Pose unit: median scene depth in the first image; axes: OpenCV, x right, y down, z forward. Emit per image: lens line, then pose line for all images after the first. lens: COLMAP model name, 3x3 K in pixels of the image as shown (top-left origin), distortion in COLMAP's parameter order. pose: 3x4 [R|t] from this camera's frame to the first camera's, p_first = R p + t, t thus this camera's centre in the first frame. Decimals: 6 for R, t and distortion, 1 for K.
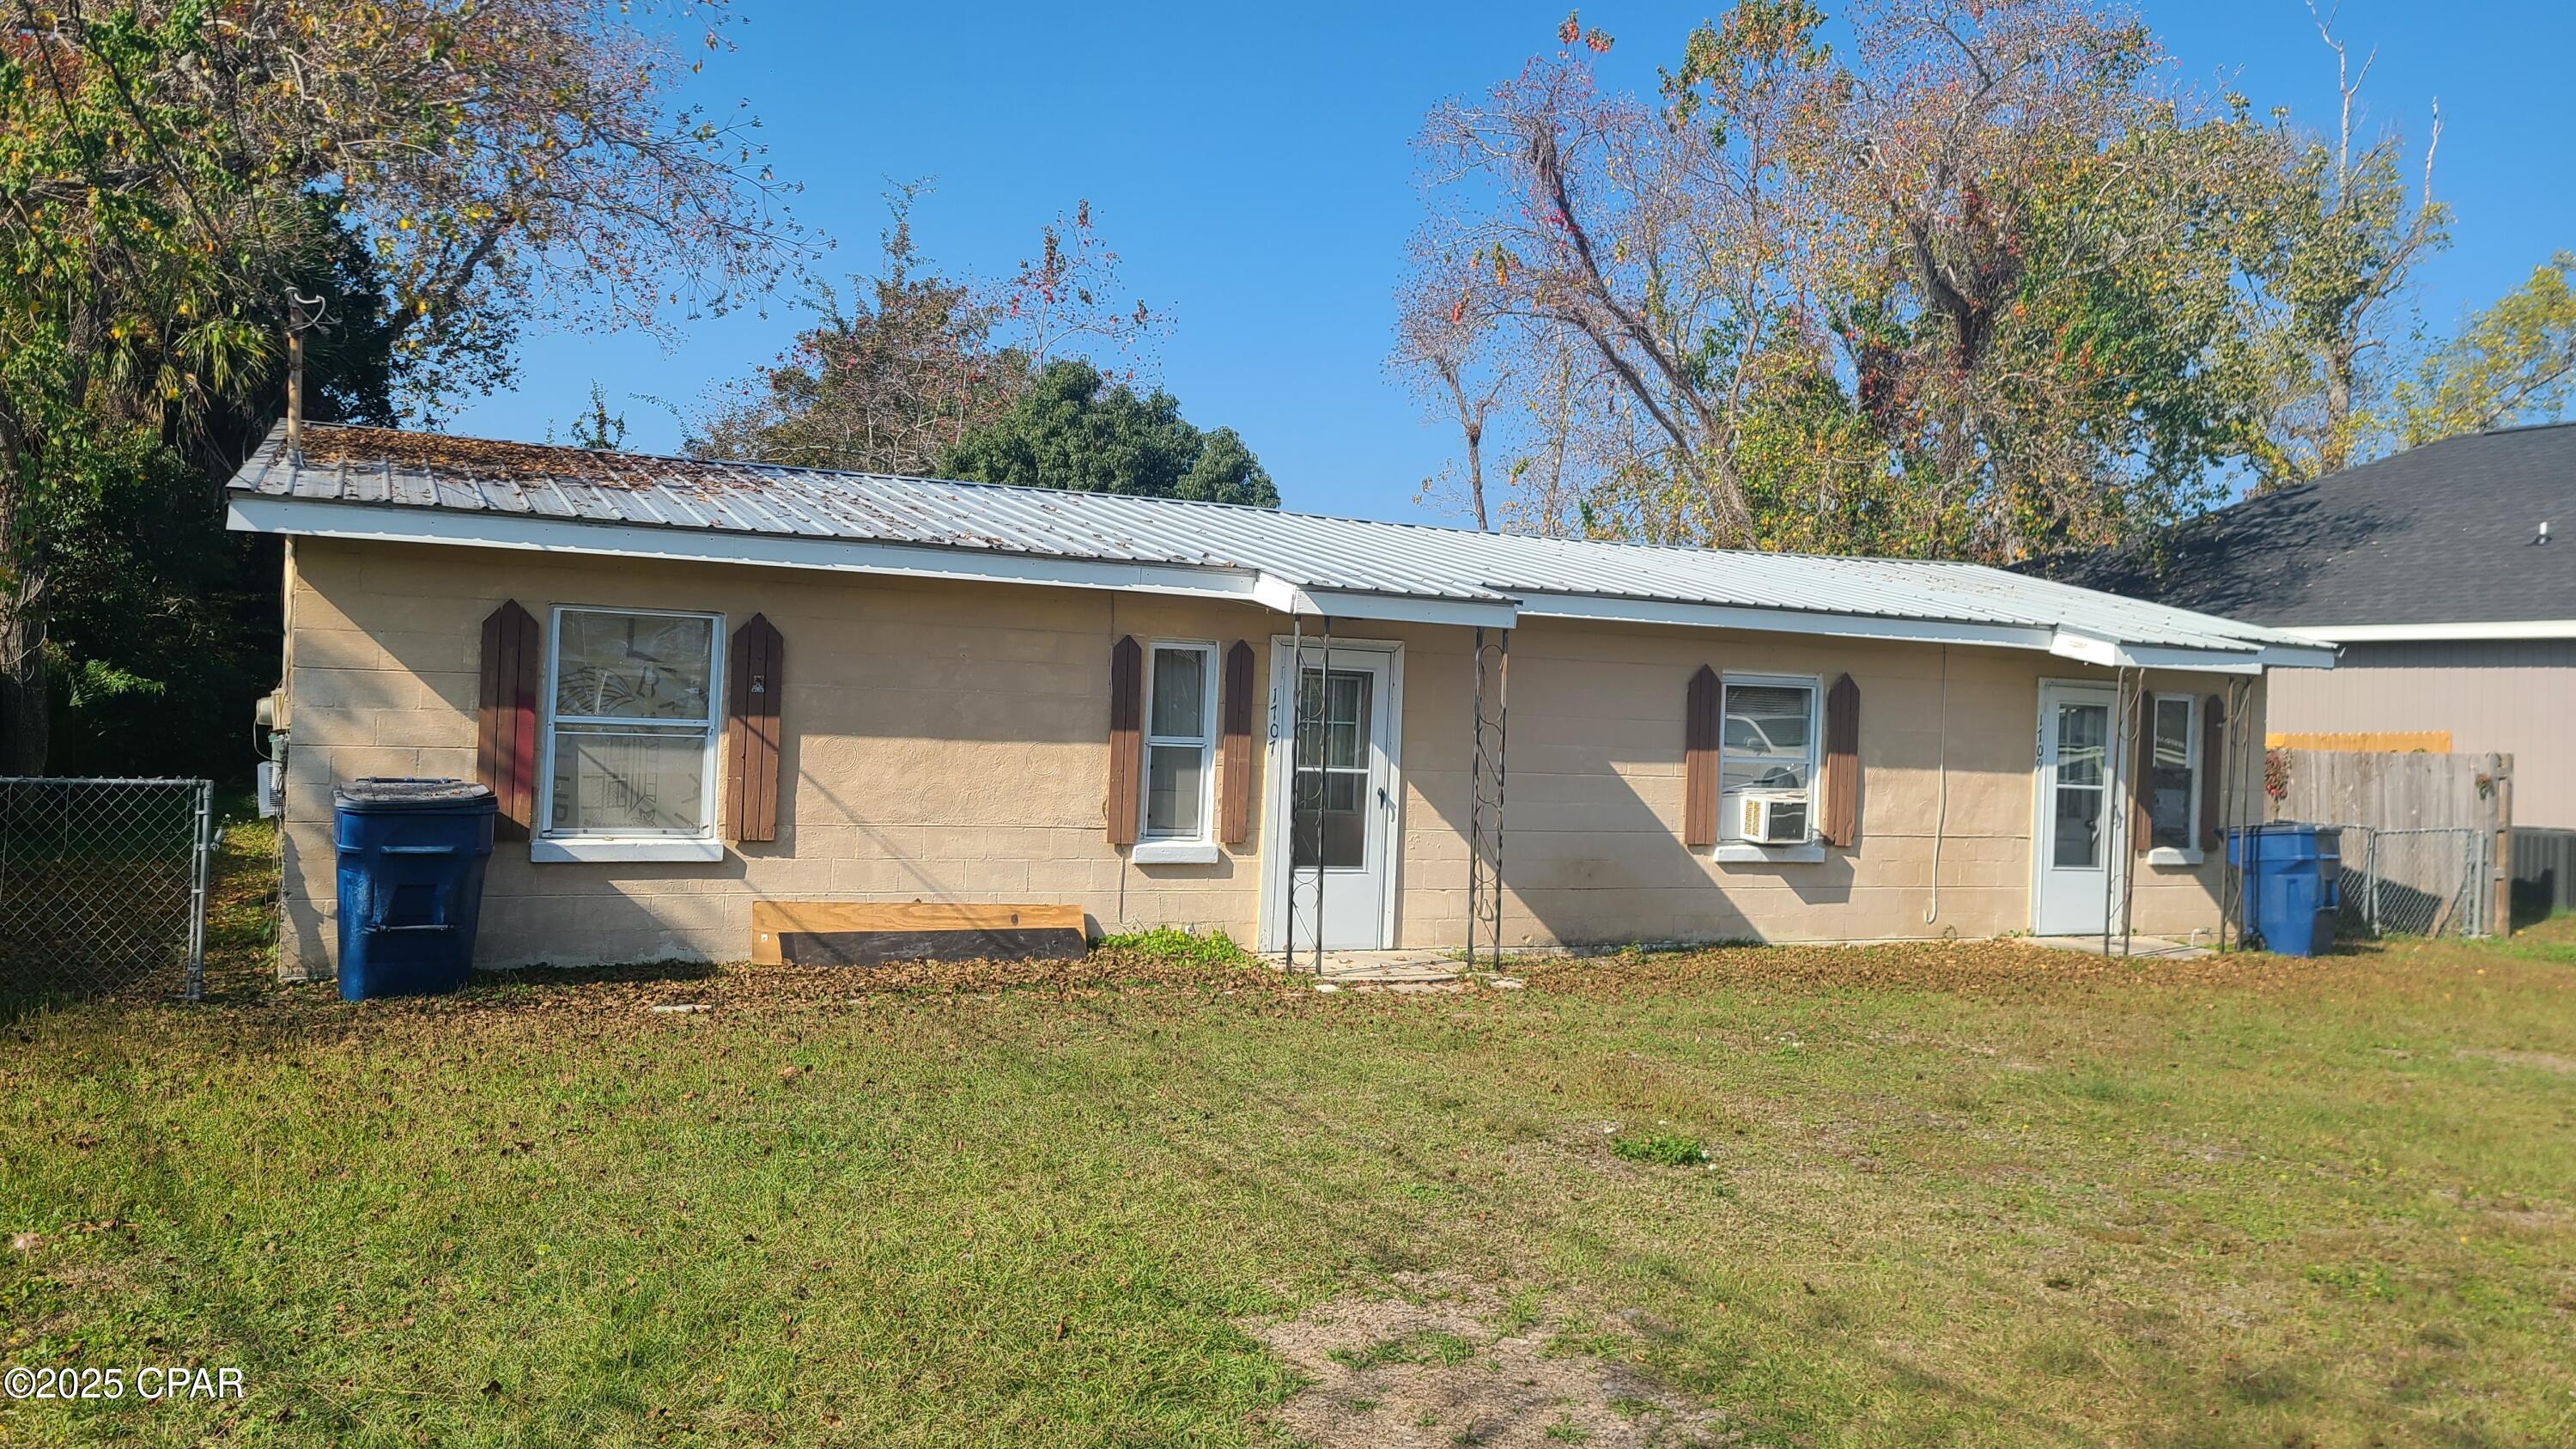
lens RADIAL K [[1984.6, 0, 1288.0], [0, 1984.6, 724.5], [0, 0, 1]] dist [0.072104, 0.002435]
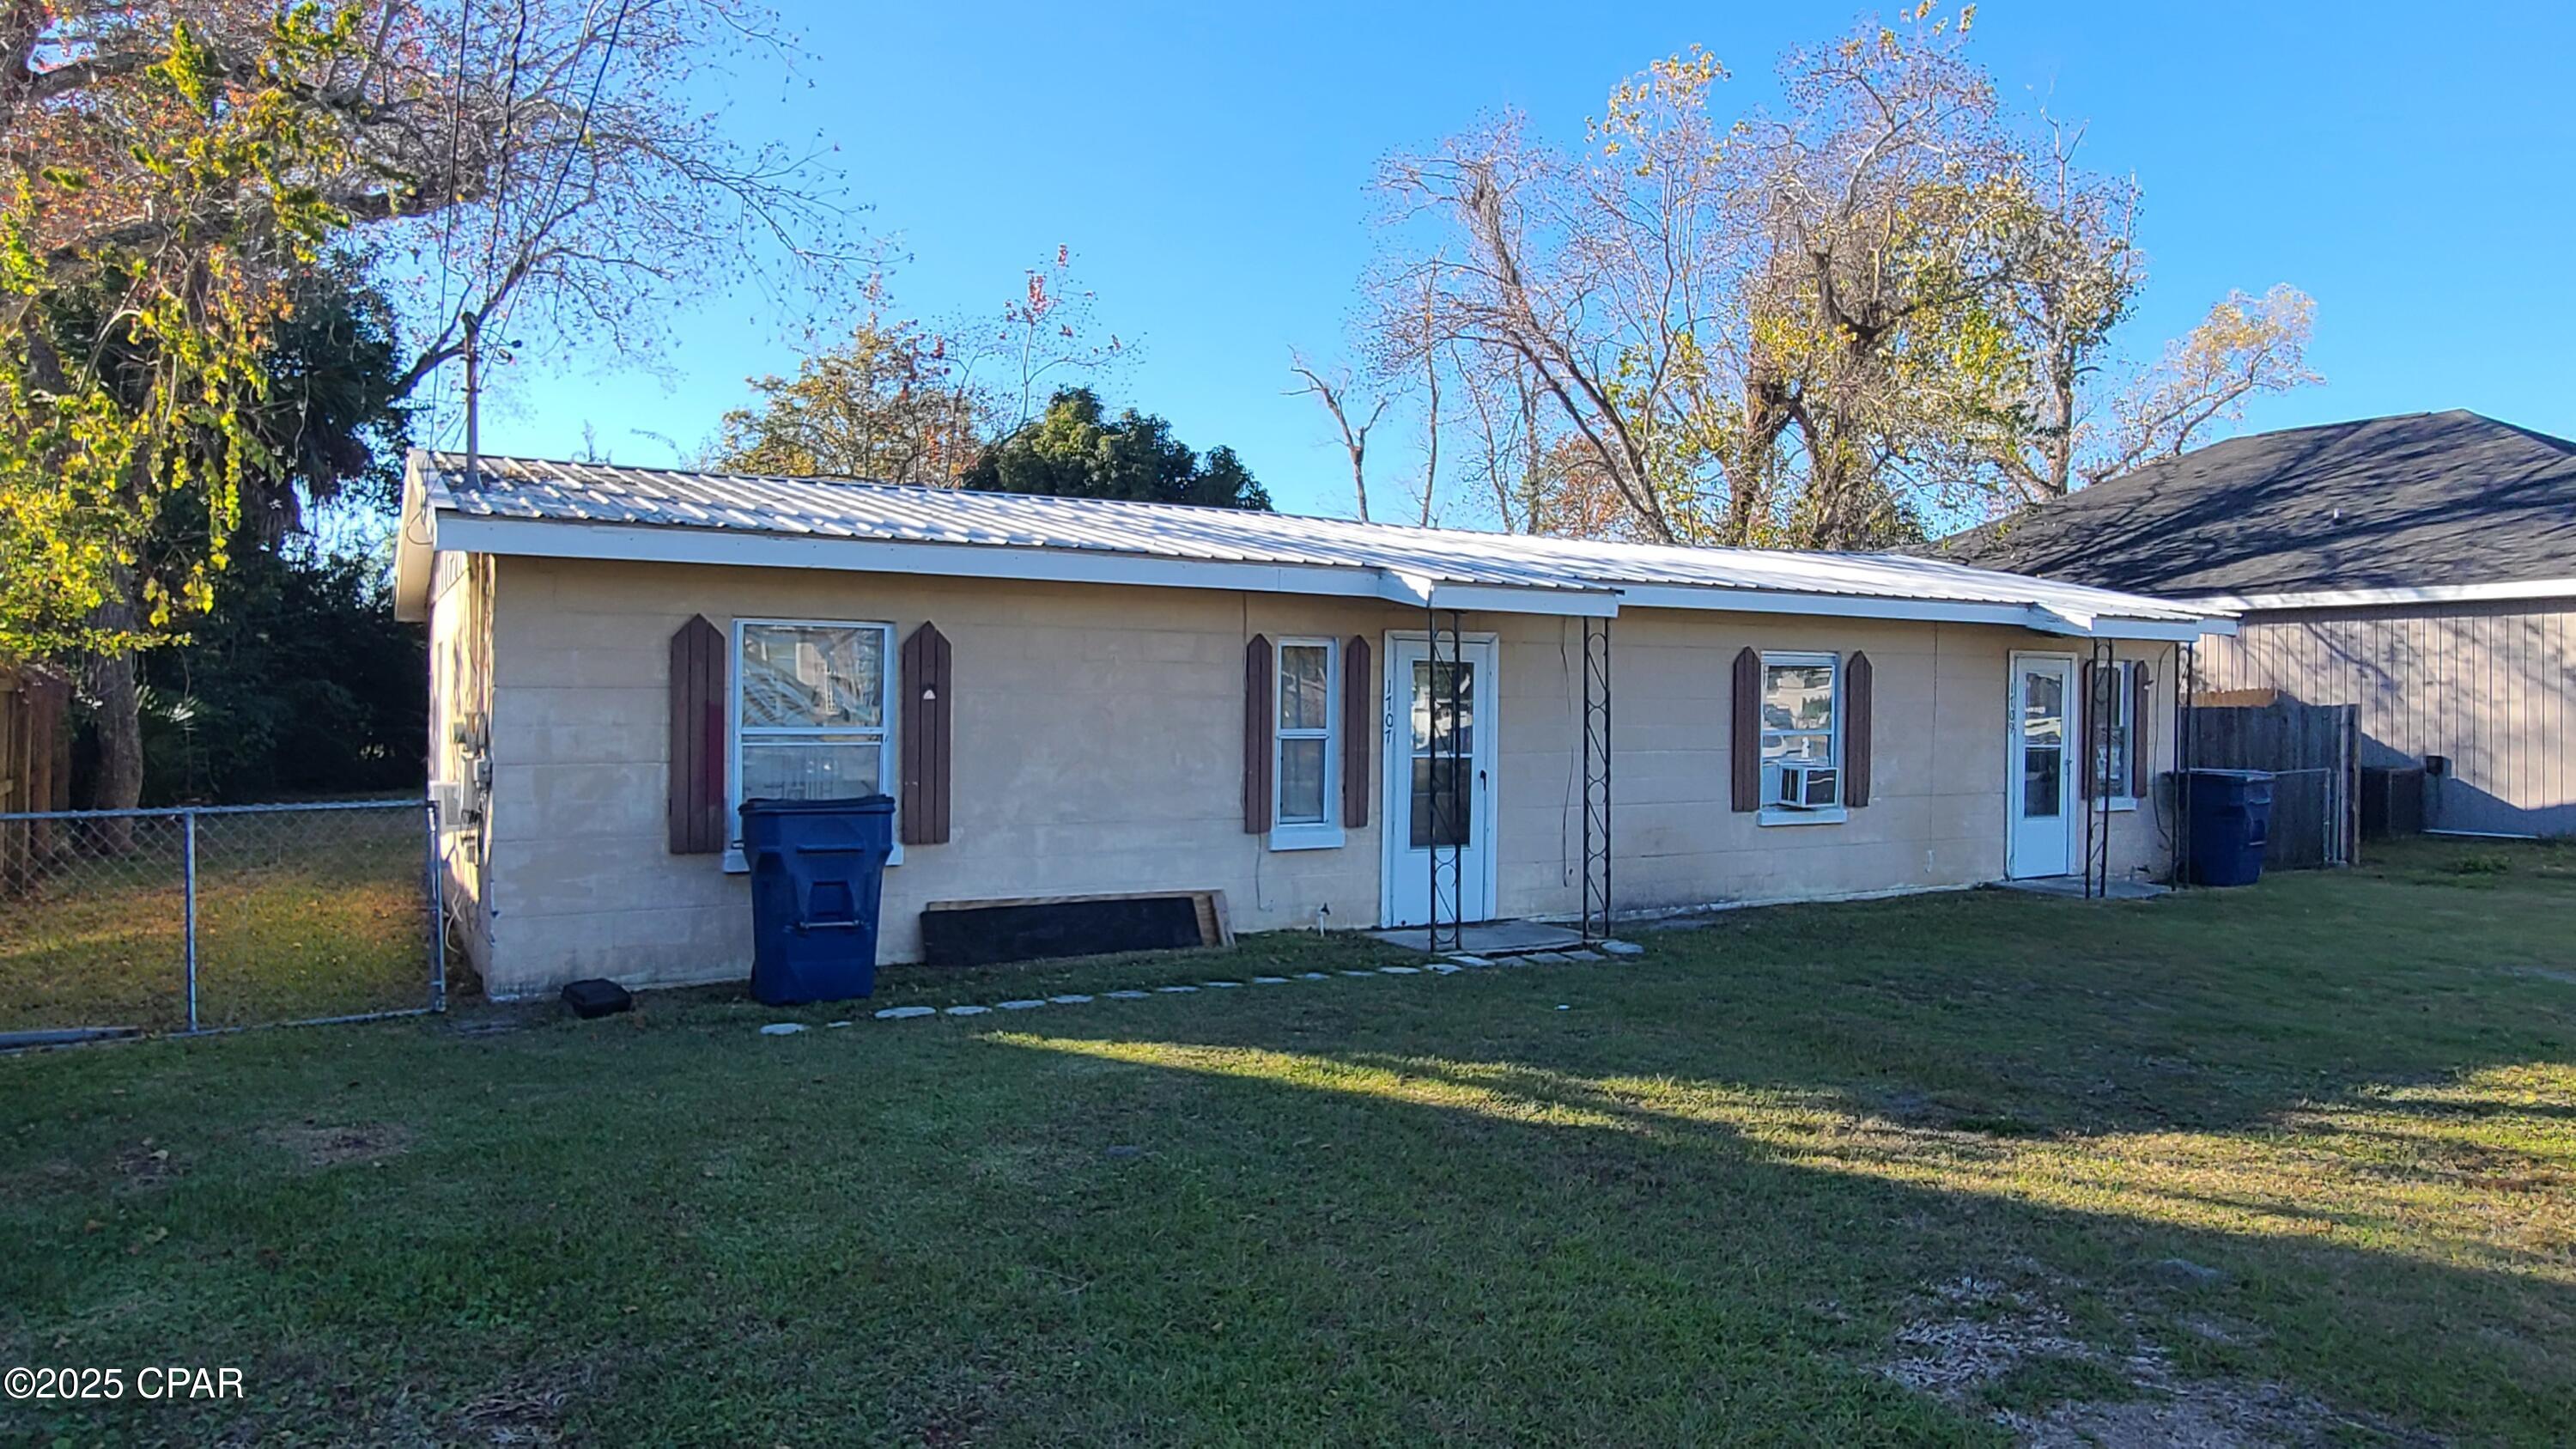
lens RADIAL K [[1712.9, 0, 1288.0], [0, 1712.9, 724.5], [0, 0, 1]] dist [0.001722, -0.006066]
pose [[0.995672, -0.032066, 0.087227, -0.136349], [0.031412, 0.999467, 0.008869, -0.003991], [-0.087465, -0.006091, 0.996149, 0.092578]]
